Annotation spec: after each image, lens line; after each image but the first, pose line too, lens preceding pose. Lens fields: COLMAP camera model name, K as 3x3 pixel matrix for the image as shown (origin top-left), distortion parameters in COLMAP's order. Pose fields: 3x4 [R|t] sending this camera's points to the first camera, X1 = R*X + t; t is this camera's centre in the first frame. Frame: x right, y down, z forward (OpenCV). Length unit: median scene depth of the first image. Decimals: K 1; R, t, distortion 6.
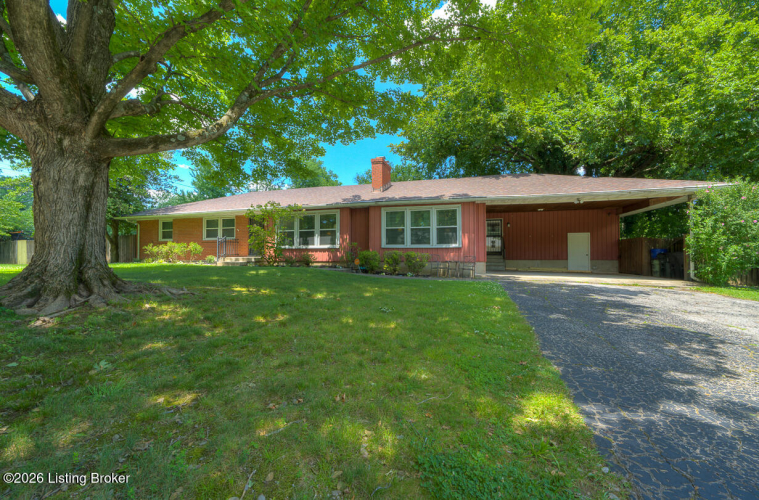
lens RADIAL K [[312.8, 0, 378.9], [0, 312.8, 250.3], [0, 0, 1]] dist [-0.002610, -0.000155]
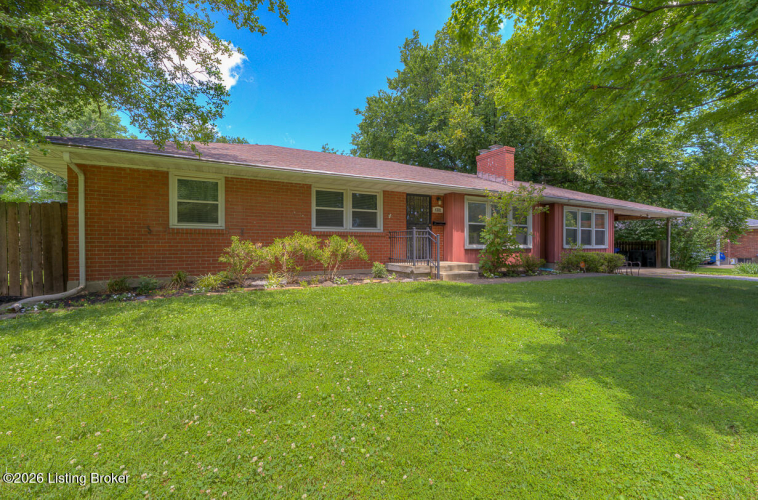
lens RADIAL K [[312.3, 0, 374.0], [0, 312.3, 252.2], [0, 0, 1]] dist [-0.002610, -0.000155]
pose [[0.710075, -0.006908, 0.704092, -1.060866], [-0.002709, 0.999918, 0.012542, -0.006405], [-0.704121, -0.010813, 0.709998, 0.734149]]
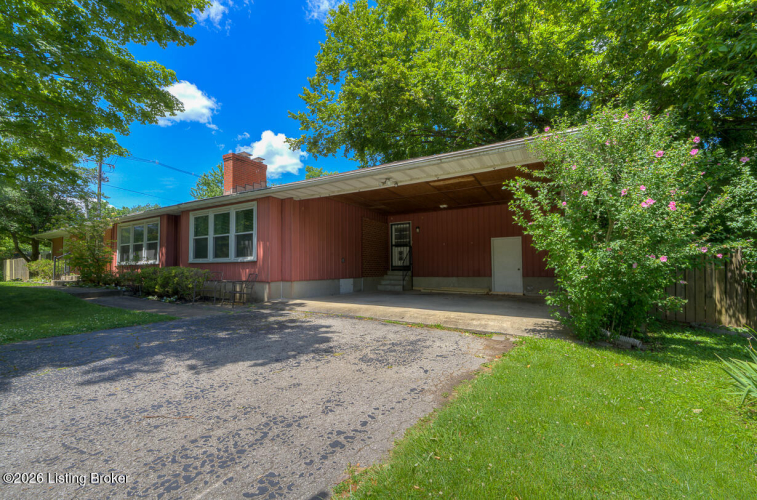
lens RADIAL K [[311.9, 0, 378.4], [0, 311.9, 249.9], [0, 0, 1]] dist [-0.002610, -0.000155]
pose [[0.977106, -0.021670, -0.211645, 0.637139], [0.011811, 0.998790, -0.047738, 0.002183], [0.212423, 0.044145, 0.976180, 0.339643]]
